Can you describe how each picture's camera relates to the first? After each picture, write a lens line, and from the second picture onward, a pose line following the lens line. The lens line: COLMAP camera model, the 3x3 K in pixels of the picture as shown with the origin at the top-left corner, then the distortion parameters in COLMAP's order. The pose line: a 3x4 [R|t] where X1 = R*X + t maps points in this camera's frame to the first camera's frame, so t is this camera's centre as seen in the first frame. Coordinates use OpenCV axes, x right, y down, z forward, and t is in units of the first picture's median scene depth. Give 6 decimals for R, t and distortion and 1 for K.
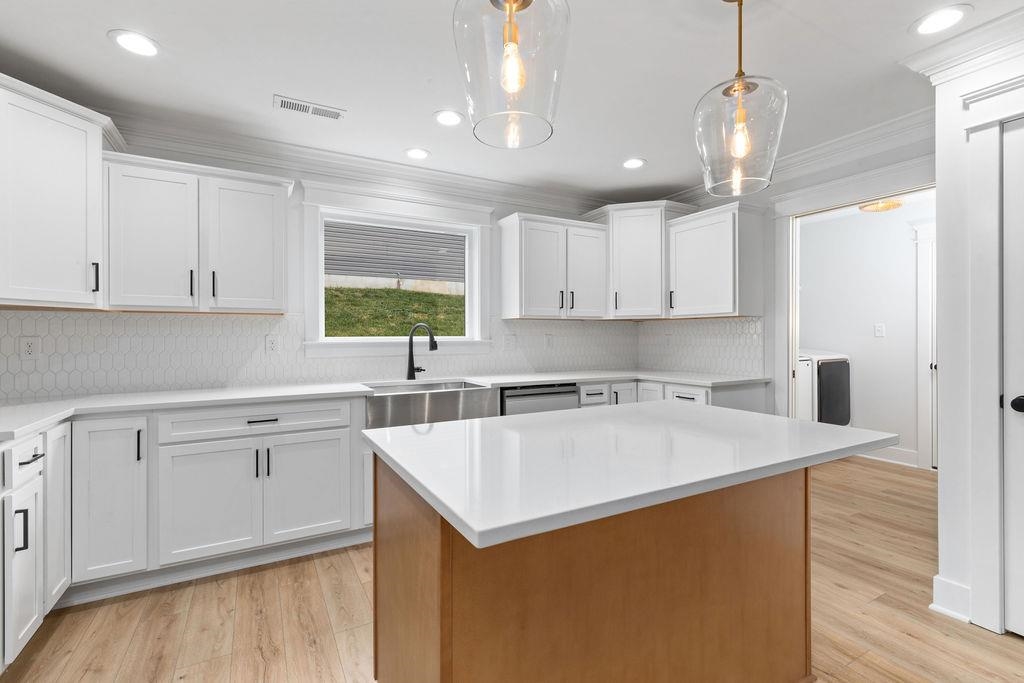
lens RADIAL K [[457.6, 0, 510.2], [0, 457.6, 336.9], [0, 0, 1]] dist [-0.003963, 0.001500]
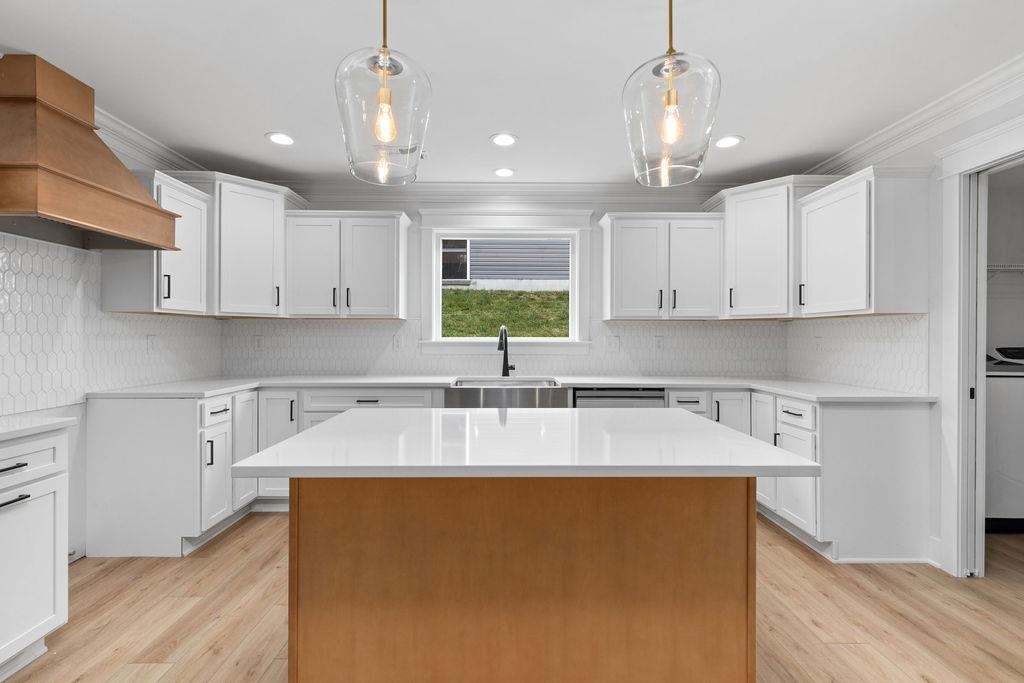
lens RADIAL K [[457.6, 0, 507.9], [0, 457.6, 339.6], [0, 0, 1]] dist [-0.003963, 0.001500]
pose [[0.880415, 0.009354, -0.474112, 0.315564], [-0.006852, 0.999952, 0.007005, -0.002797], [0.474155, -0.002919, 0.880436, 0.027002]]
